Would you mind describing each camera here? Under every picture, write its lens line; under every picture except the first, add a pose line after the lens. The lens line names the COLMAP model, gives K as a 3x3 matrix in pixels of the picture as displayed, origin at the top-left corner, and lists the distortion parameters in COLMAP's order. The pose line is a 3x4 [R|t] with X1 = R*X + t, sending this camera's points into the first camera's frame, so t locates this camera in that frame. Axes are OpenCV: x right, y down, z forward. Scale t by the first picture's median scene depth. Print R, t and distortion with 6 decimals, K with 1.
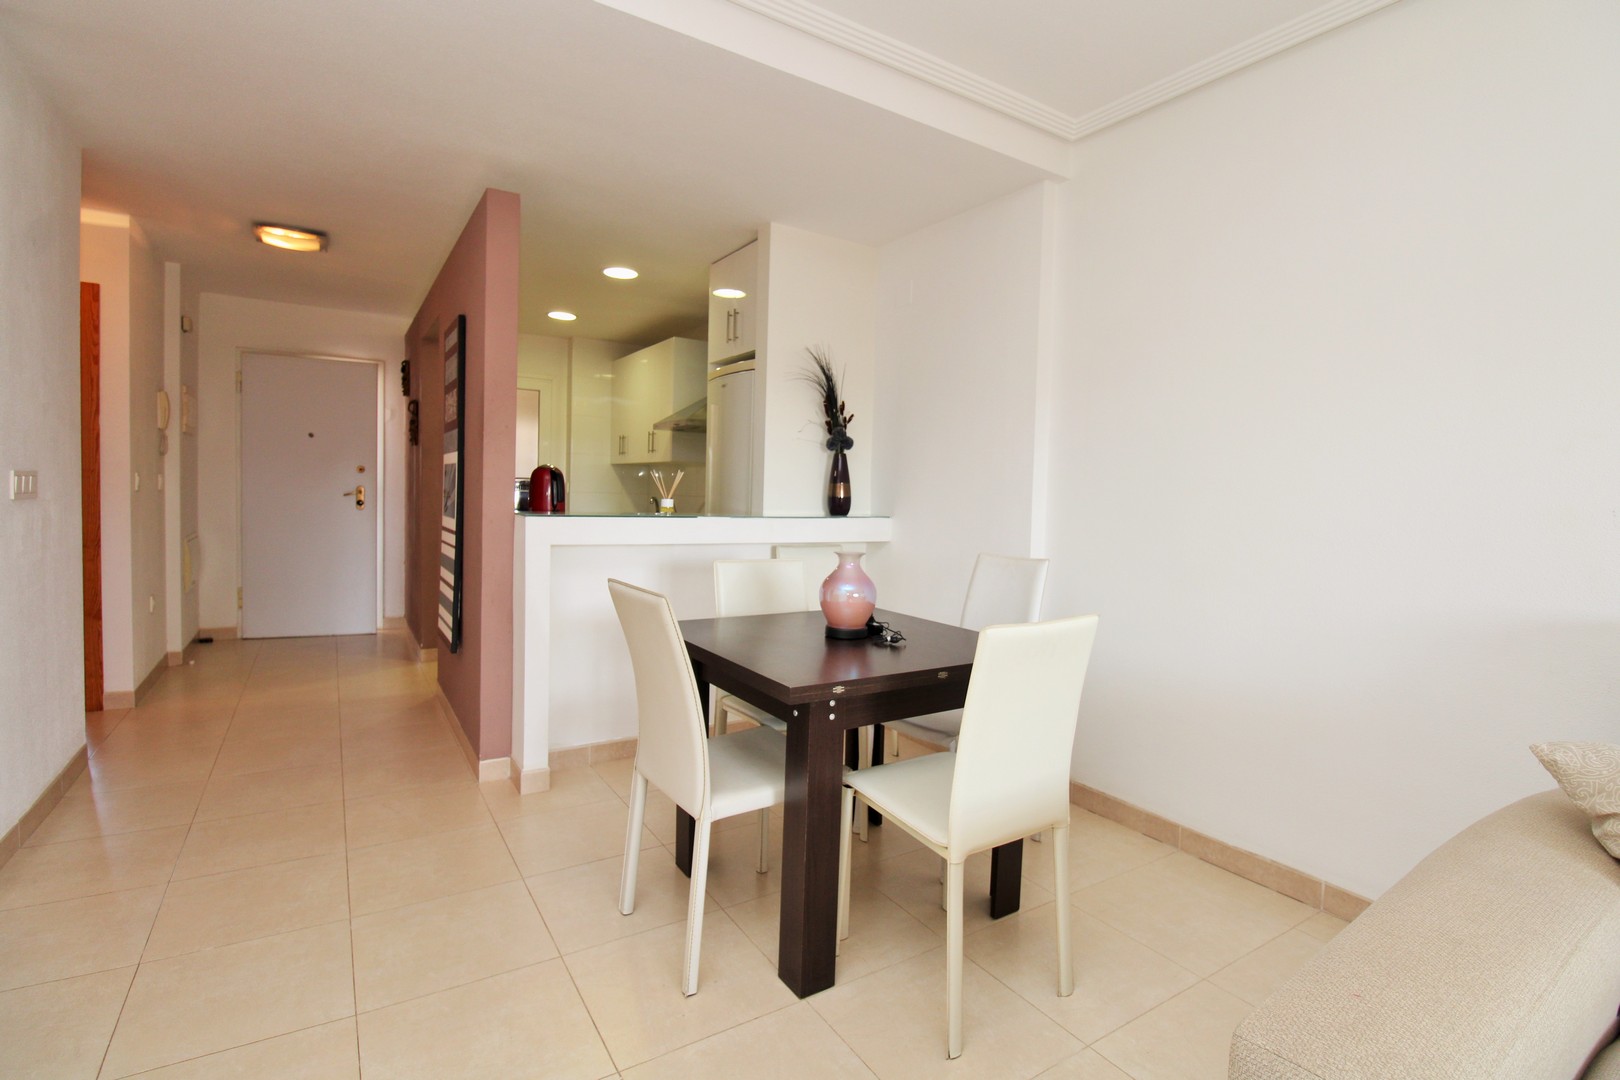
lens RADIAL K [[761.1, 0, 813.6], [0, 761.1, 528.4], [0, 0, 1]] dist [0.004313, -0.015168]
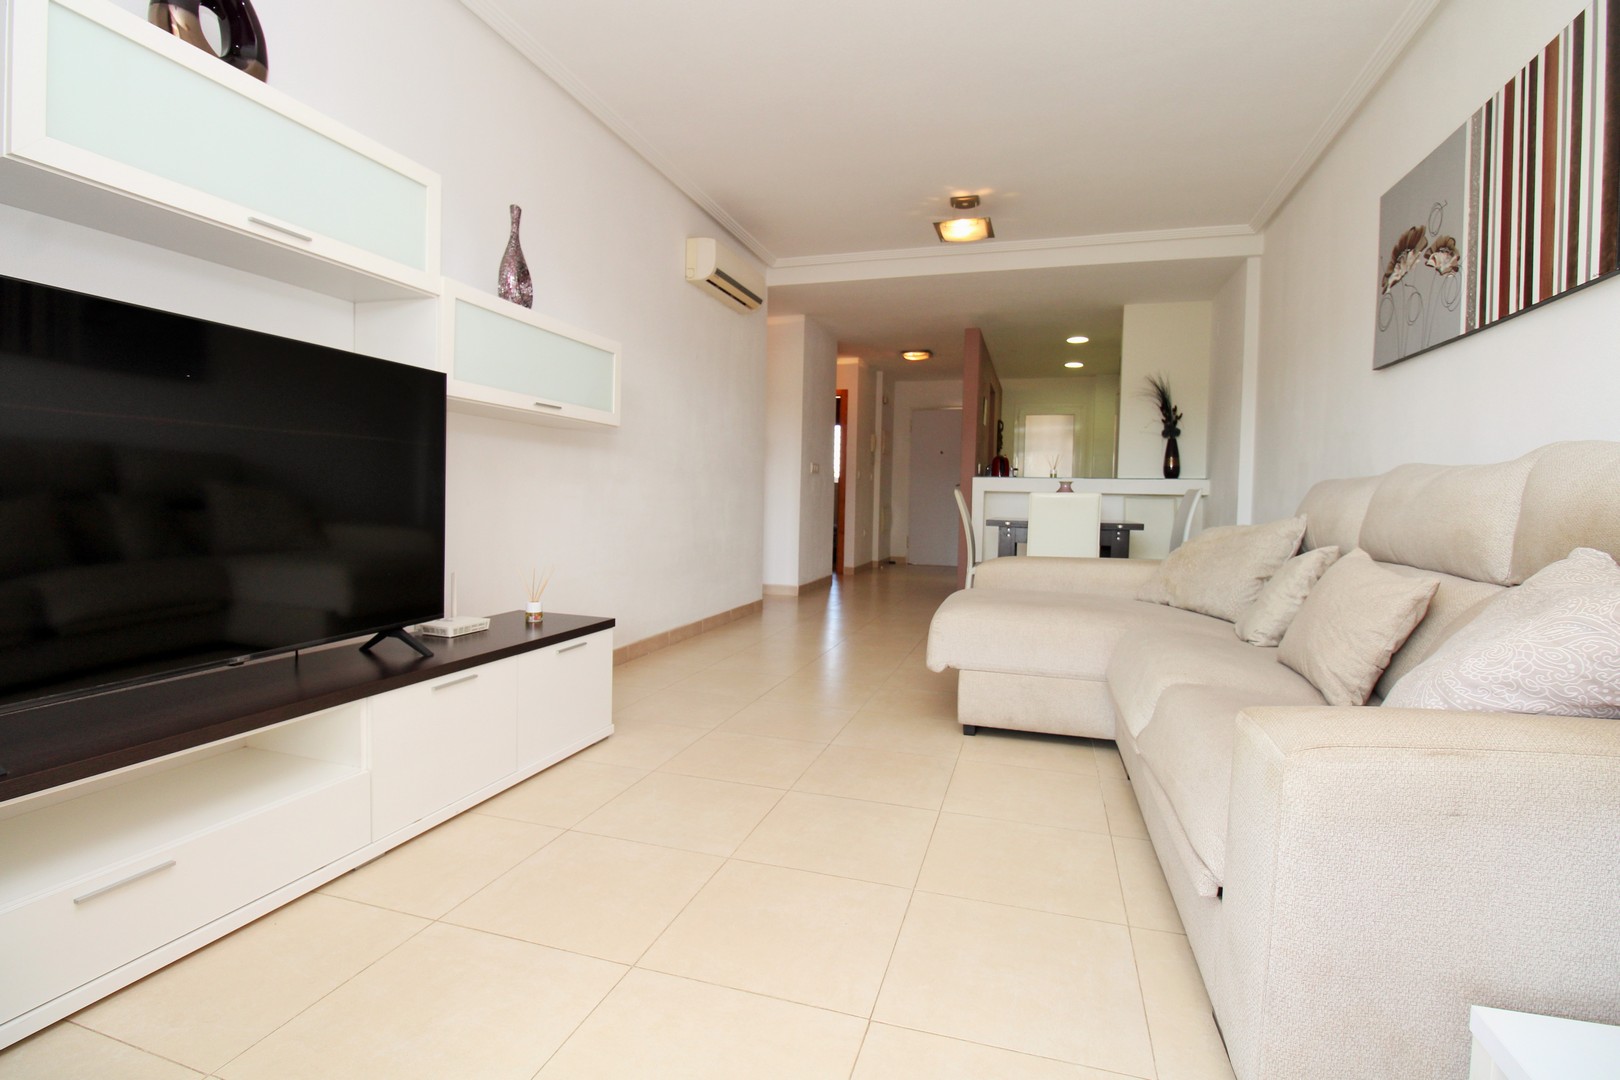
lens RADIAL K [[761.1, 0, 813.6], [0, 761.1, 528.4], [0, 0, 1]] dist [0.004313, -0.015168]
pose [[0.651893, 0.015651, -0.758149, 0.706396], [-0.039202, 0.999146, -0.013082, 0.128586], [0.757297, 0.038250, 0.651950, -0.547022]]
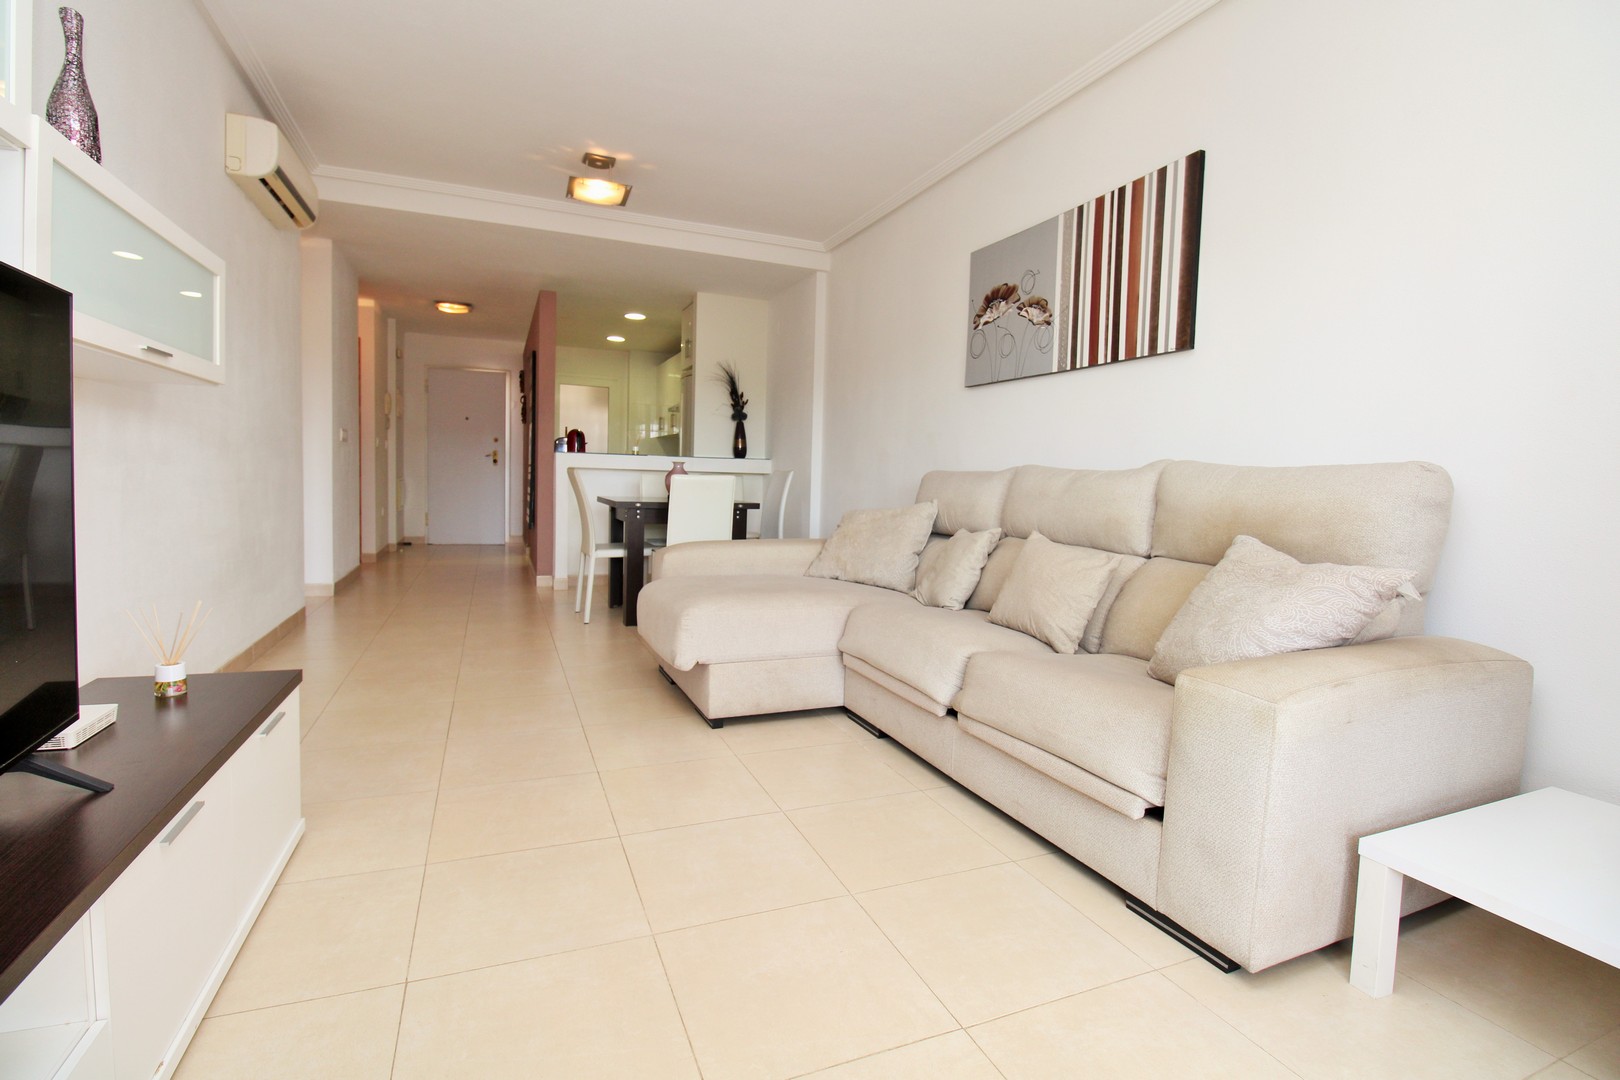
lens RADIAL K [[761.1, 0, 813.6], [0, 761.1, 528.4], [0, 0, 1]] dist [0.004313, -0.015168]
pose [[0.985240, 0.011631, -0.170782, 0.471931], [-0.009133, 0.999840, 0.015404, 0.109052], [0.170934, -0.013617, 0.985188, -0.645621]]
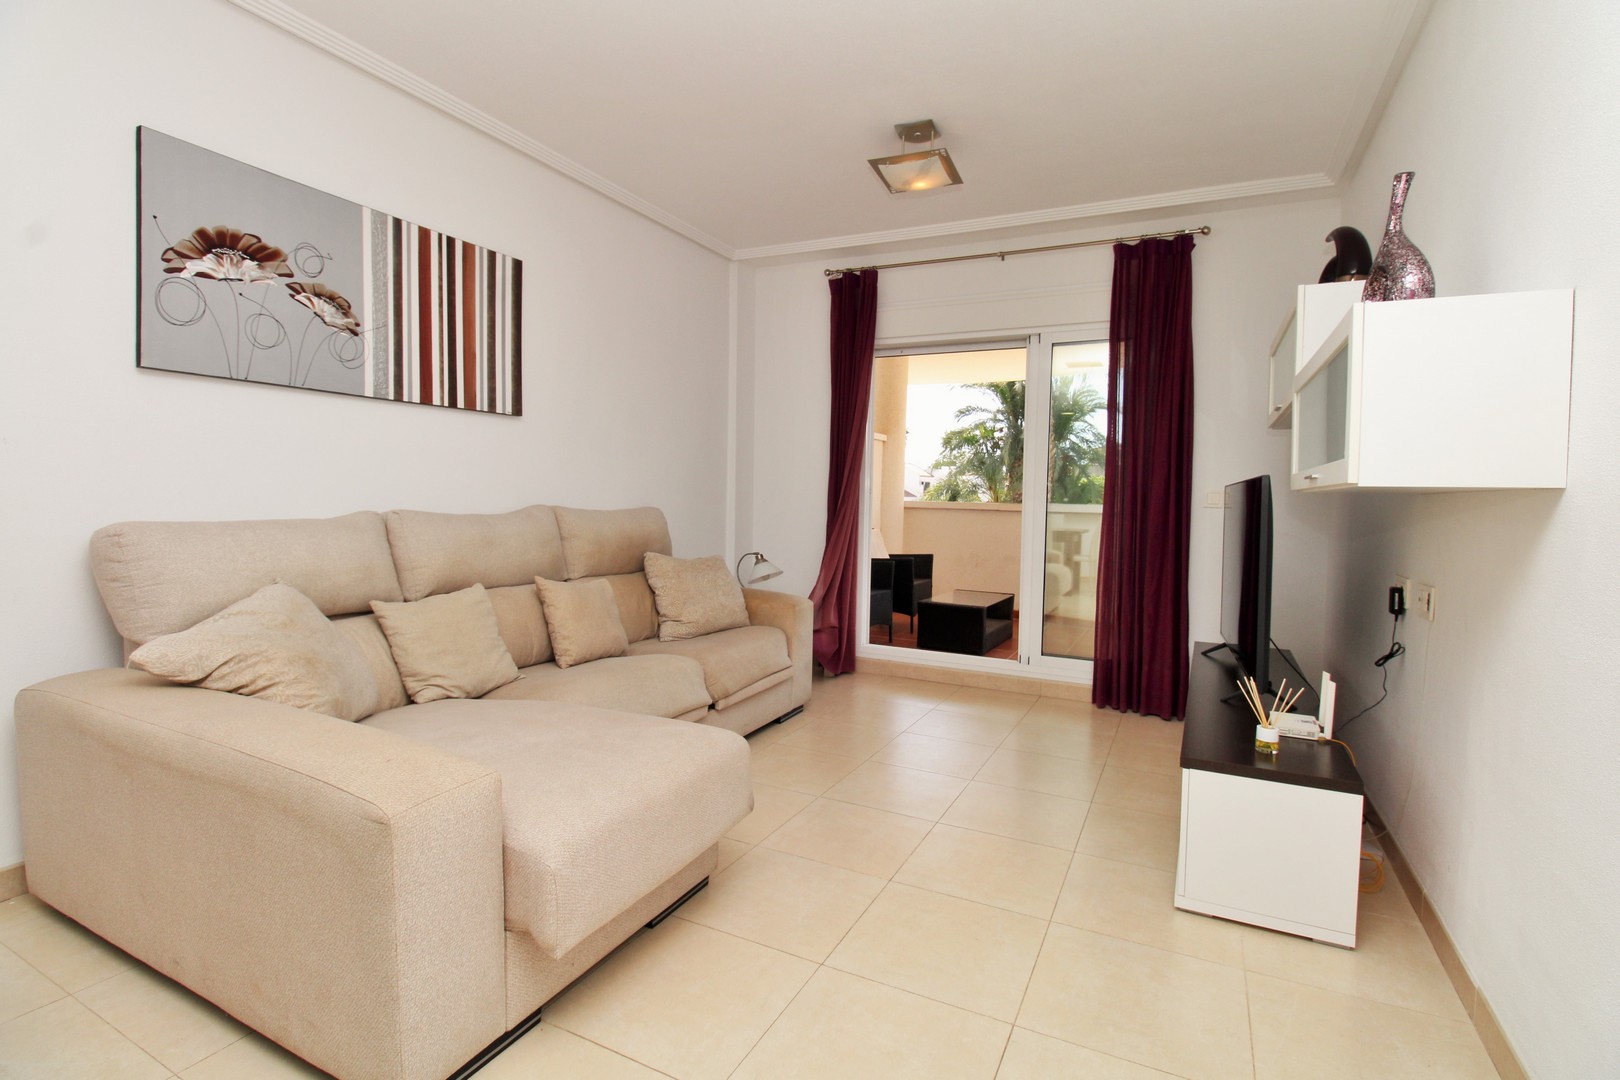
lens RADIAL K [[761.1, 0, 813.6], [0, 761.1, 528.4], [0, 0, 1]] dist [0.004313, -0.015168]
pose [[-0.514023, -0.074934, 0.854497, -0.215992], [0.006477, 0.995809, 0.091223, 0.008173], [-0.857752, 0.052425, -0.511383, 0.228886]]
